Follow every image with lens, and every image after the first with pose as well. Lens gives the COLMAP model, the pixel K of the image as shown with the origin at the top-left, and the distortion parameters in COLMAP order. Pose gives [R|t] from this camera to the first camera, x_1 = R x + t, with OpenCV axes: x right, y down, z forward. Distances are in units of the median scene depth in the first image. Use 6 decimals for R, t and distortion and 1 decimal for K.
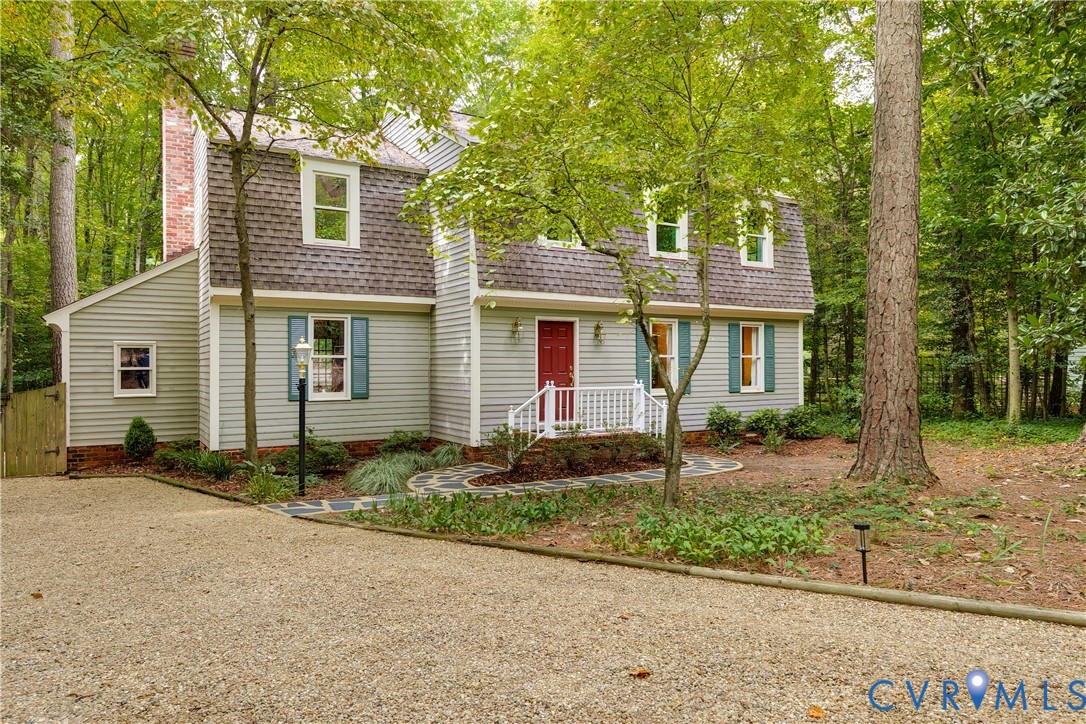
lens RADIAL K [[720.7, 0, 543.0], [0, 720.7, 362.0], [0, 0, 1]] dist [0.003565, 0.001418]
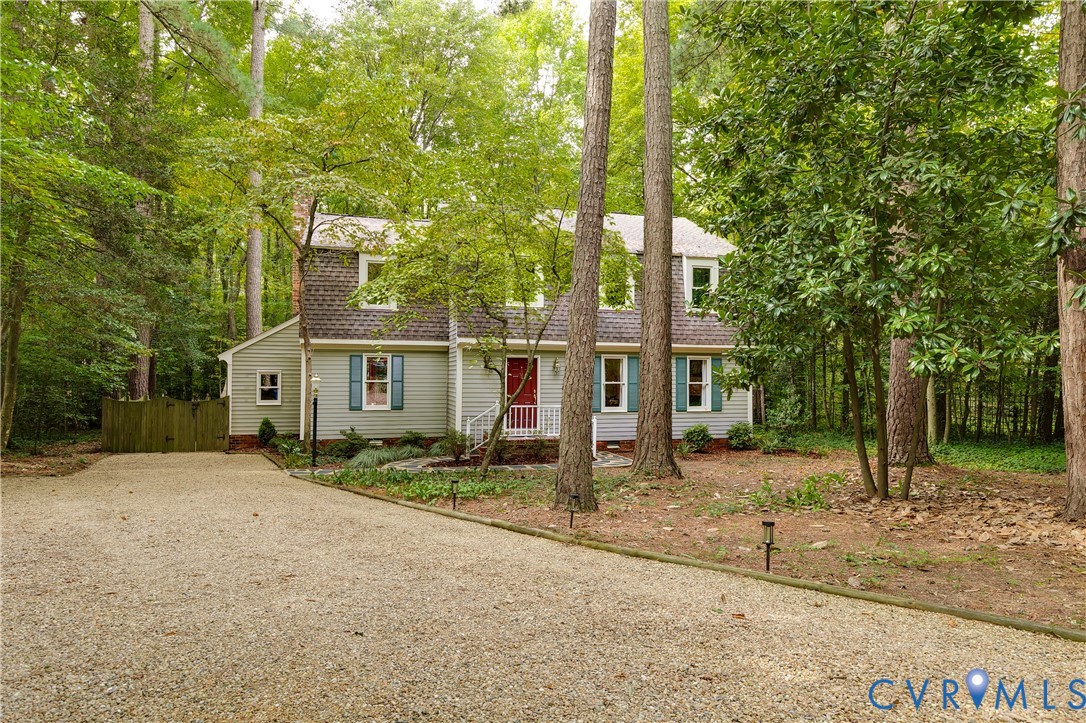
lens RADIAL K [[676.5, 0, 543.0], [0, 676.5, 361.5], [0, 0, 1]] dist [0.001033, -0.000128]
pose [[0.961139, 0.003544, -0.276042, 0.427494], [-0.008572, 0.999819, -0.017012, -0.027806], [0.275932, 0.018717, 0.960995, -0.268717]]
